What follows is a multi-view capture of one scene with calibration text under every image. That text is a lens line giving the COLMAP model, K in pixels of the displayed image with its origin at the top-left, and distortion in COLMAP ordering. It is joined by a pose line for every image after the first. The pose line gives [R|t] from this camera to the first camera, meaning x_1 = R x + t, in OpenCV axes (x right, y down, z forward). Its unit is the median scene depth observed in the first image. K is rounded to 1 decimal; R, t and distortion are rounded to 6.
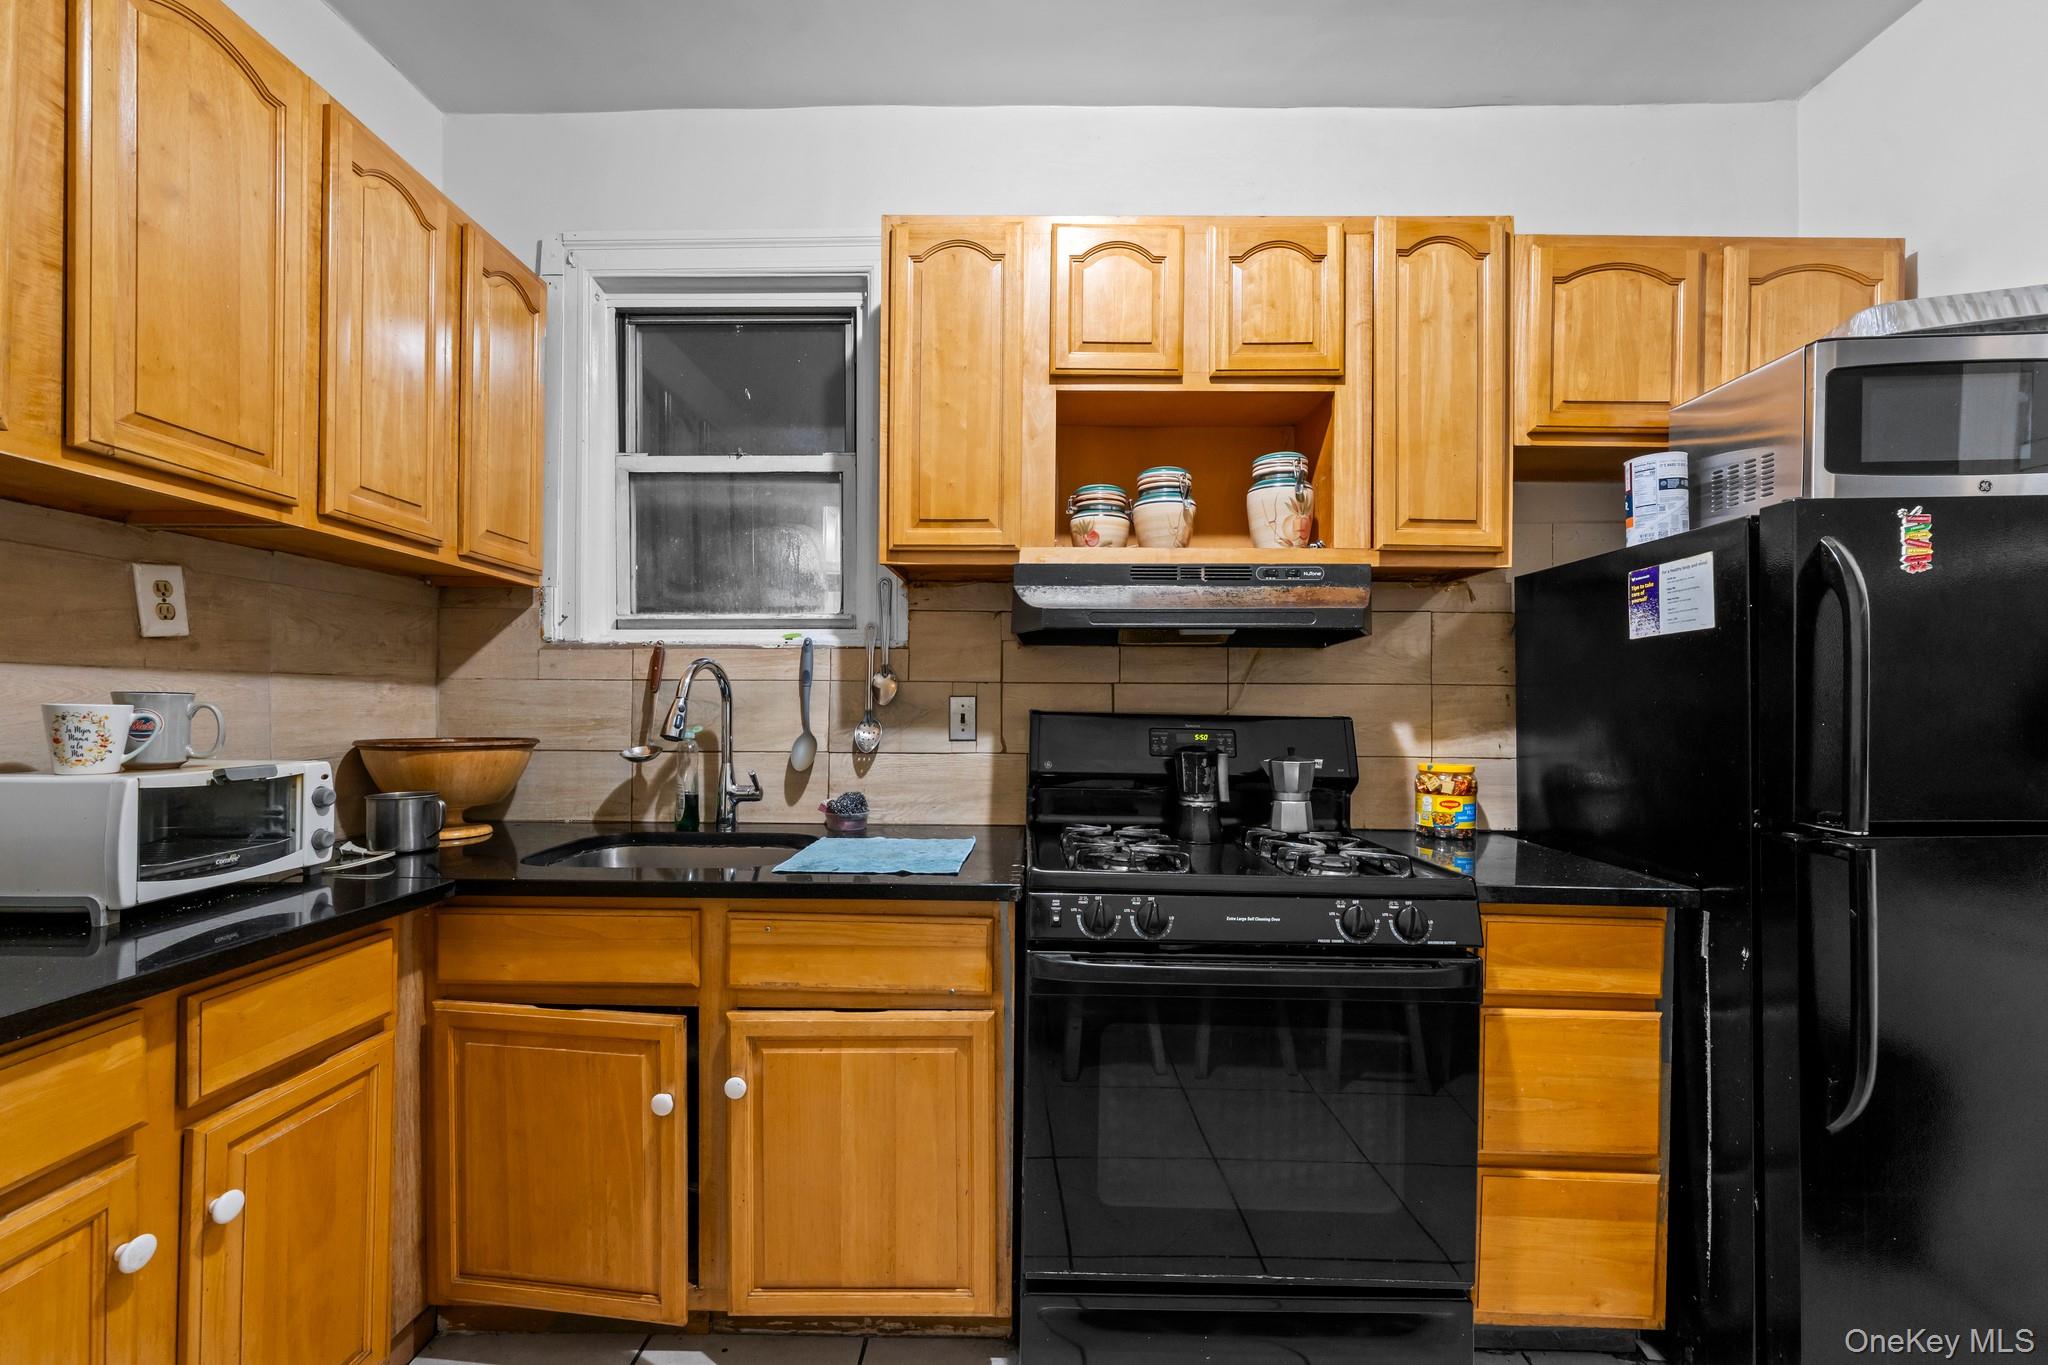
lens RADIAL K [[837.0, 0, 1024.1], [0, 837.0, 694.6], [0, 0, 1]] dist [-0.000310, -0.000017]
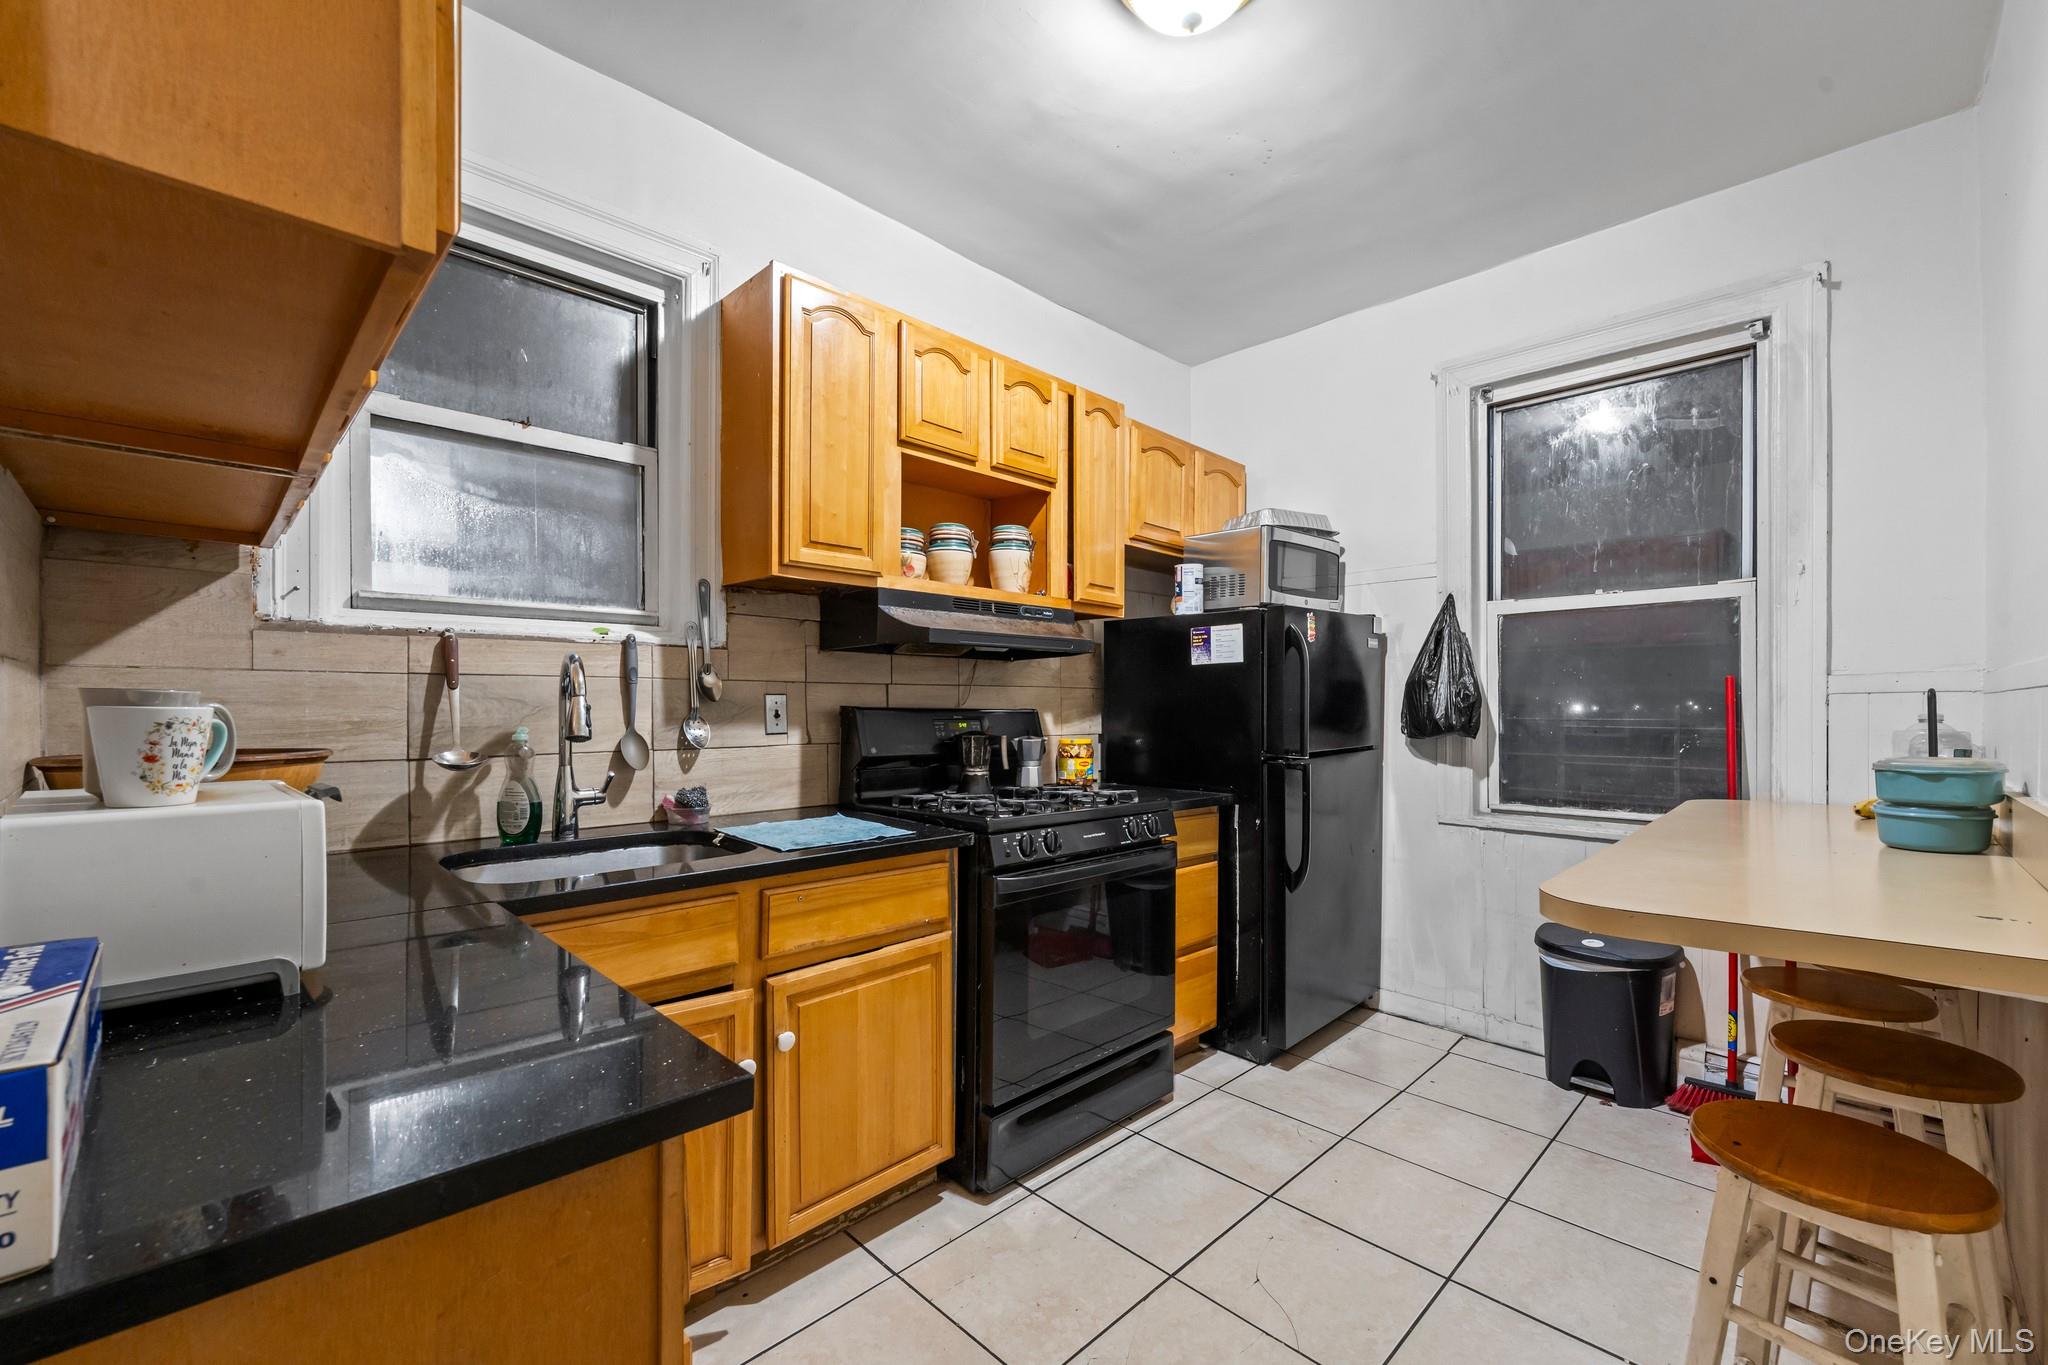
lens RADIAL K [[837.0, 0, 1024.1], [0, 837.0, 694.6], [0, 0, 1]] dist [-0.000310, -0.000017]
pose [[0.695651, 0.002214, 0.718376, -0.703890], [-0.006521, 0.999974, 0.003233, -0.003553], [-0.718350, -0.006934, 0.695647, -0.010943]]
